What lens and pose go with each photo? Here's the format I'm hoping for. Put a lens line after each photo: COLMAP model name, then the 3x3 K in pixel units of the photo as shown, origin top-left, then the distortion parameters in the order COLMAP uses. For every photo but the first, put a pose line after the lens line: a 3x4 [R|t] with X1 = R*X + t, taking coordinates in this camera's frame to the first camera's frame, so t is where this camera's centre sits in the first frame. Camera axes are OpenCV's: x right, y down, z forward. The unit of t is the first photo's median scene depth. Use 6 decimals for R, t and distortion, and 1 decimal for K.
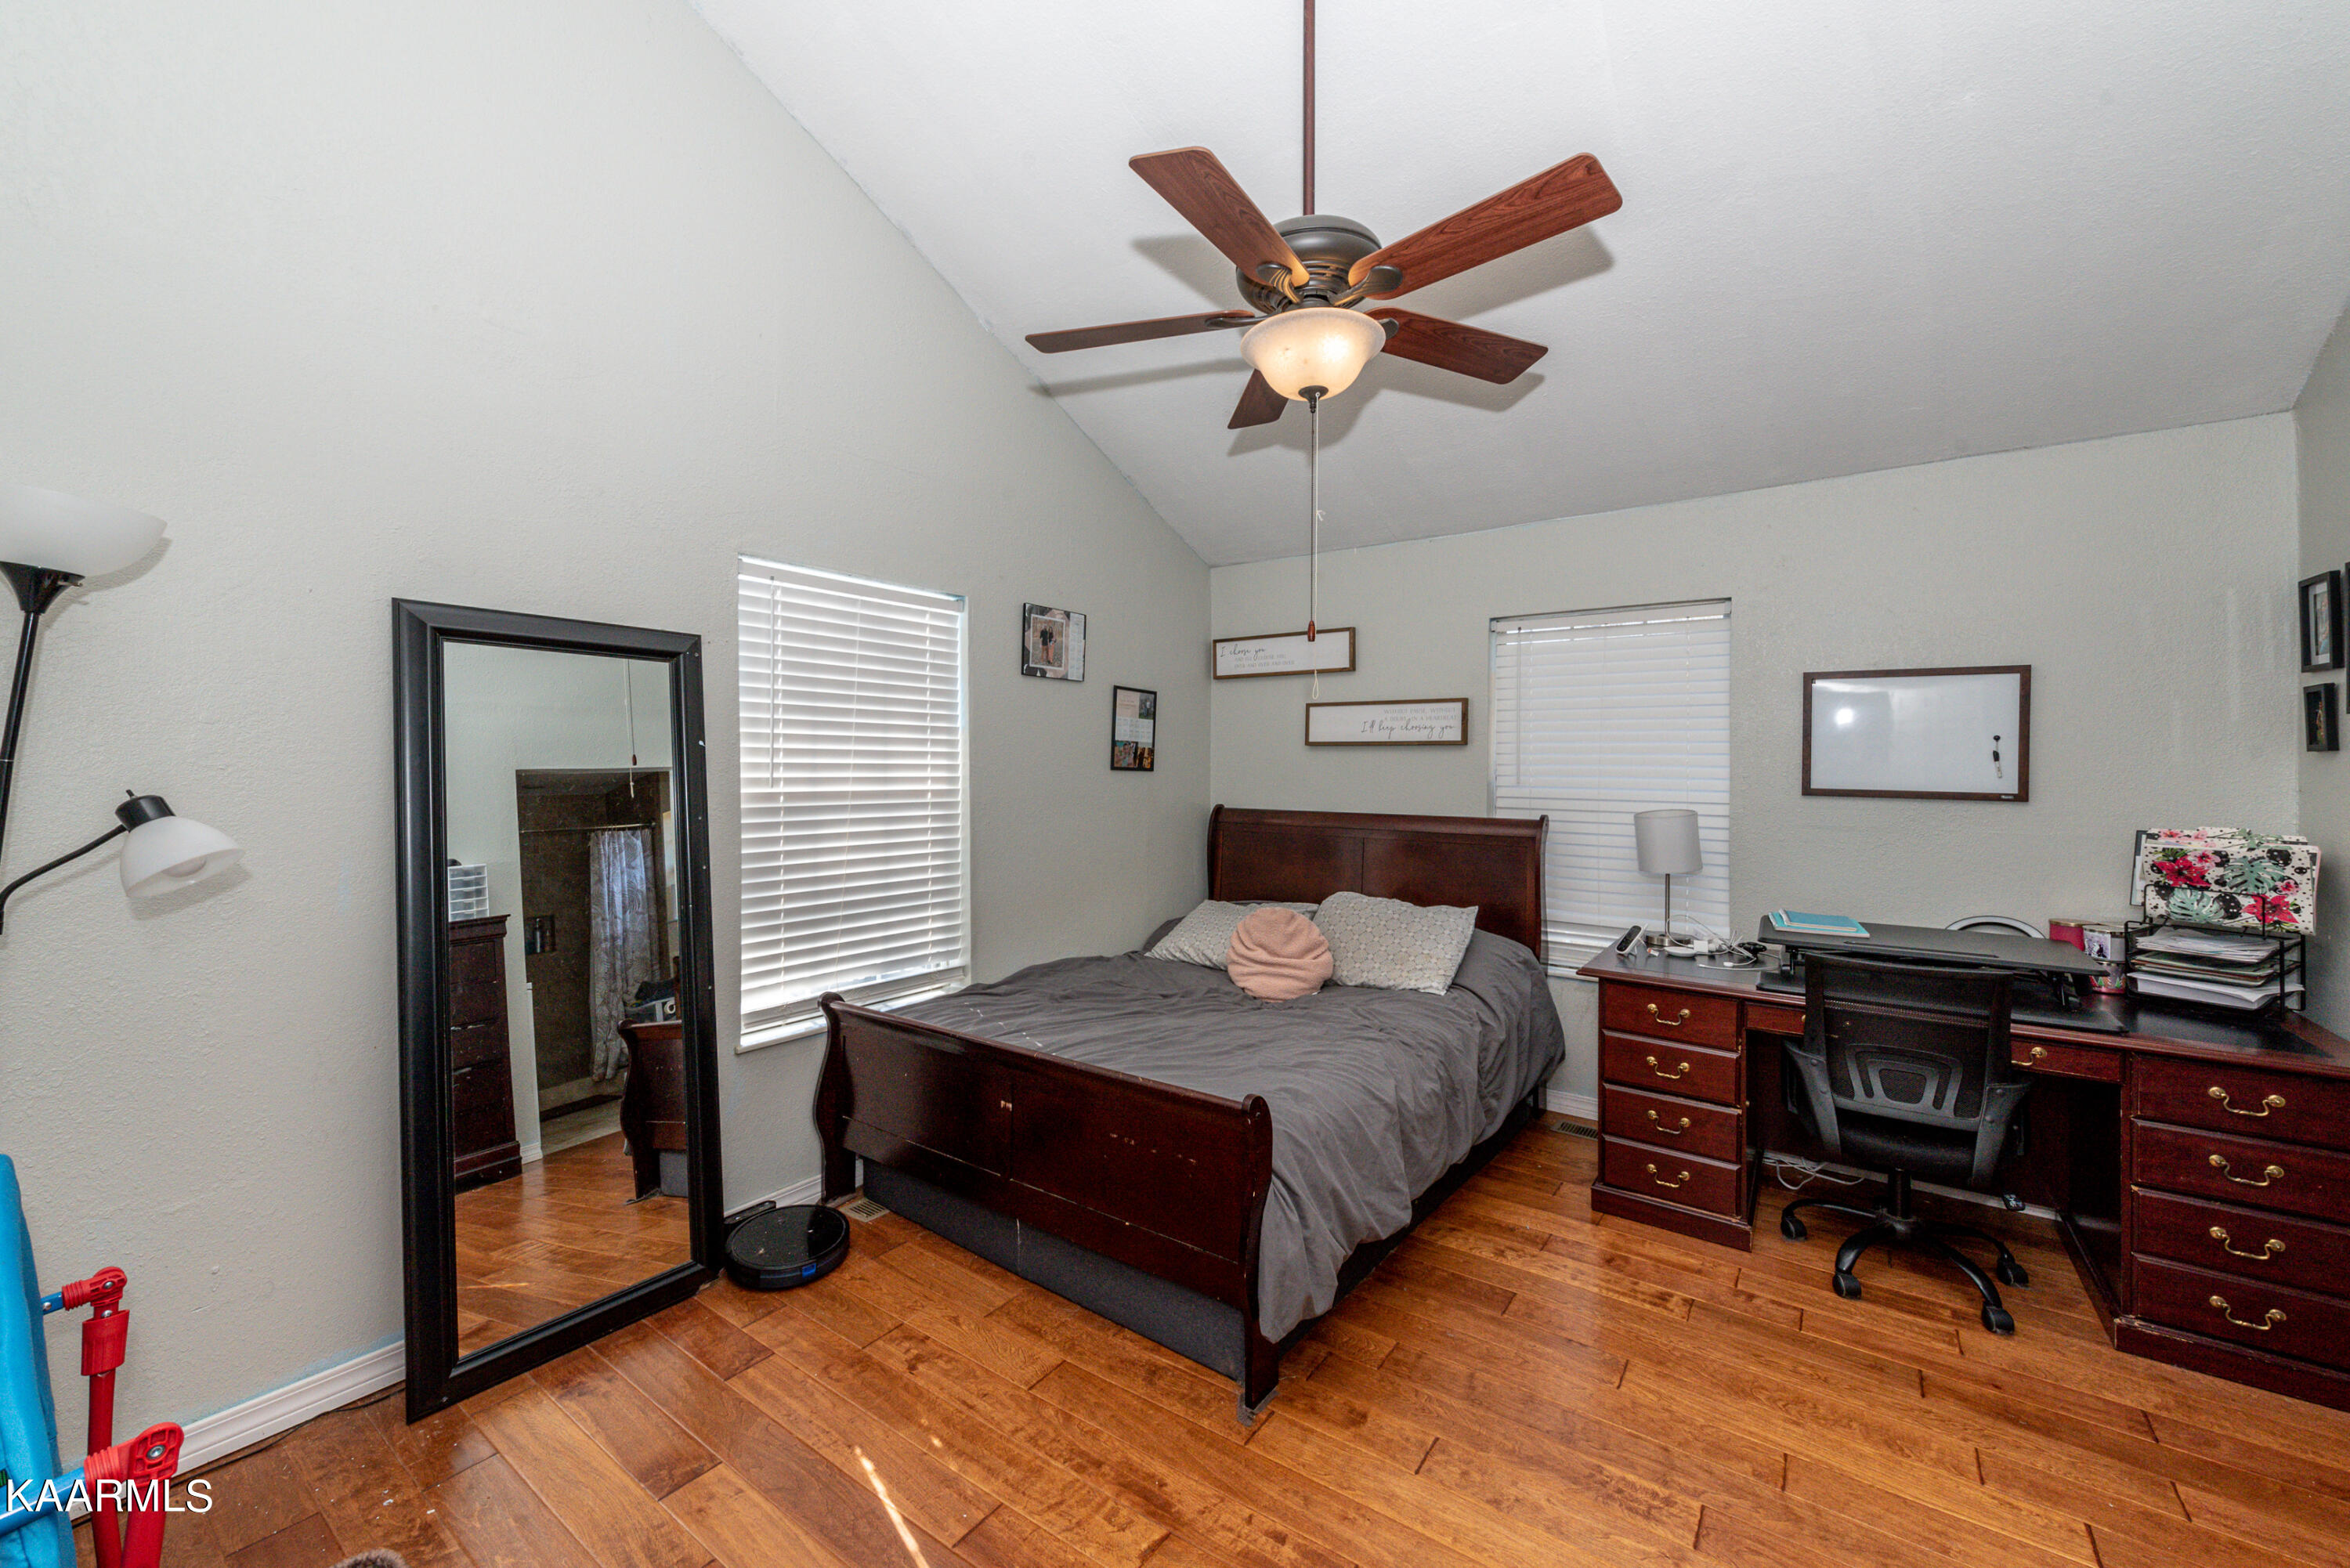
lens RADIAL K [[938.0, 0, 1152.8], [0, 938.0, 776.3], [0, 0, 1]] dist [0.000427, 0.000061]
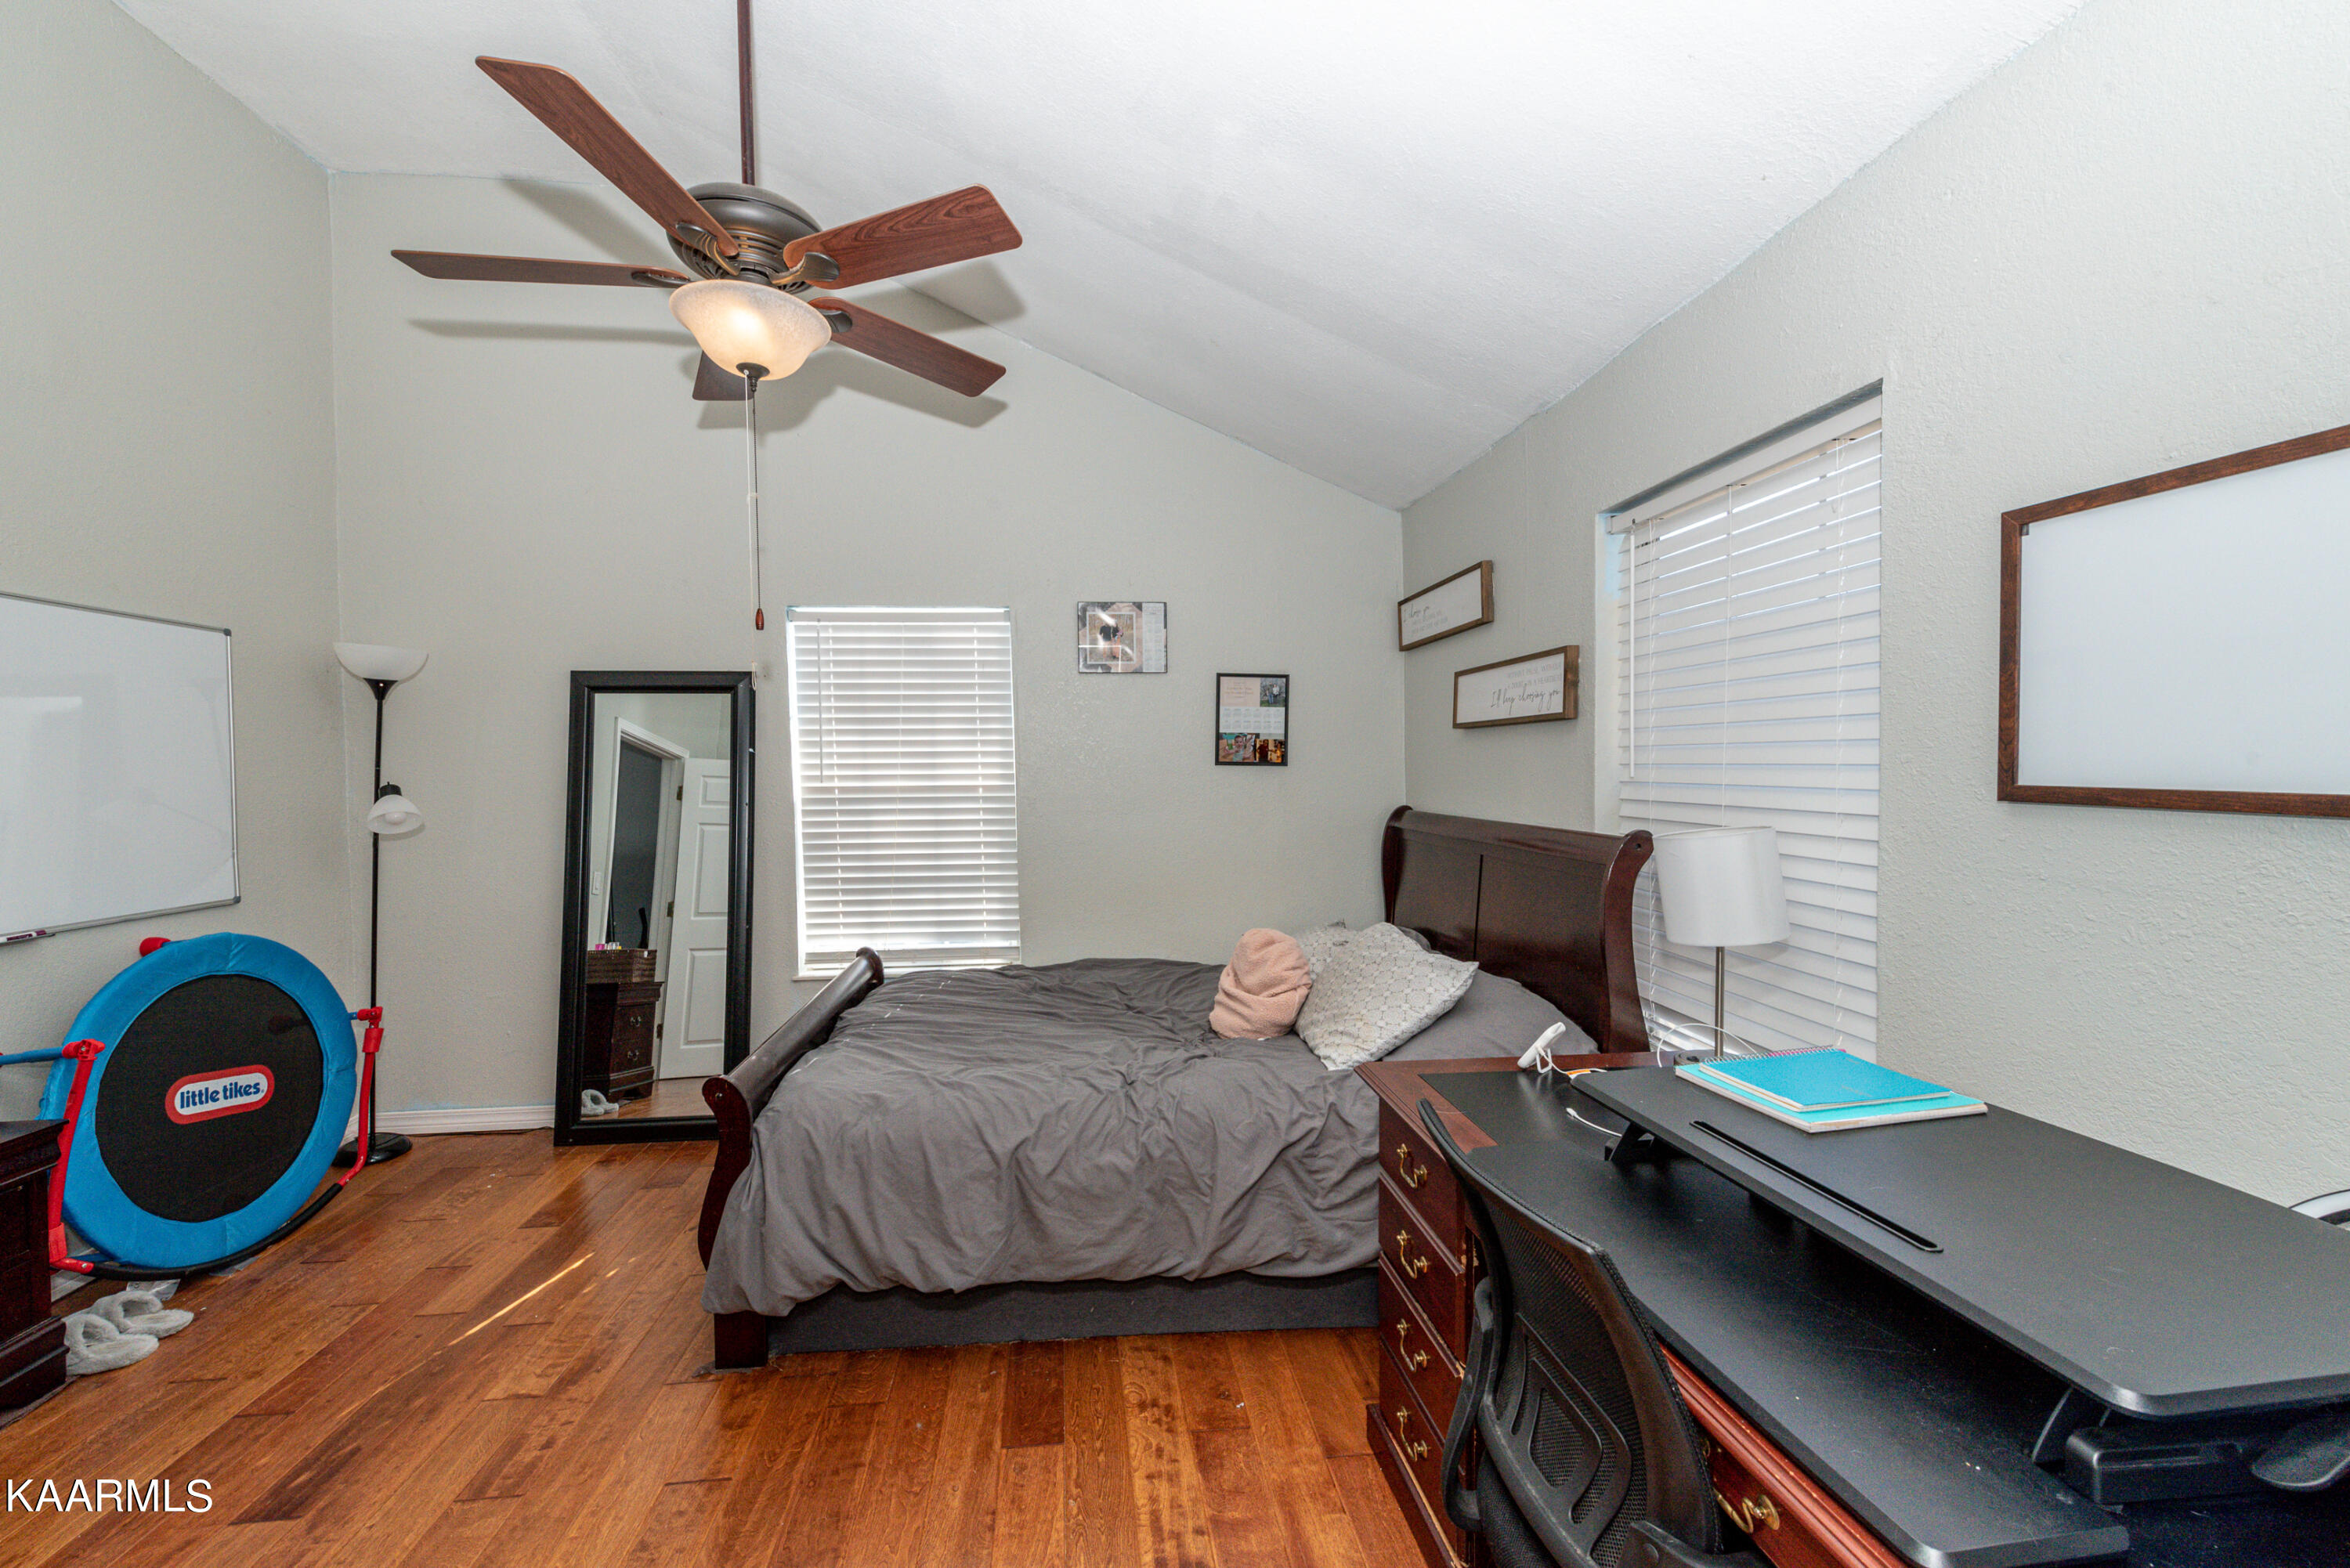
lens RADIAL K [[938.0, 0, 1164.2], [0, 938.0, 799.8], [0, 0, 1]] dist [0.000427, 0.000061]
pose [[0.663080, 0.013145, -0.748433, 0.751888], [0.005343, 0.999737, 0.022293, 0.007929], [0.748530, -0.018781, 0.662835, 0.424389]]
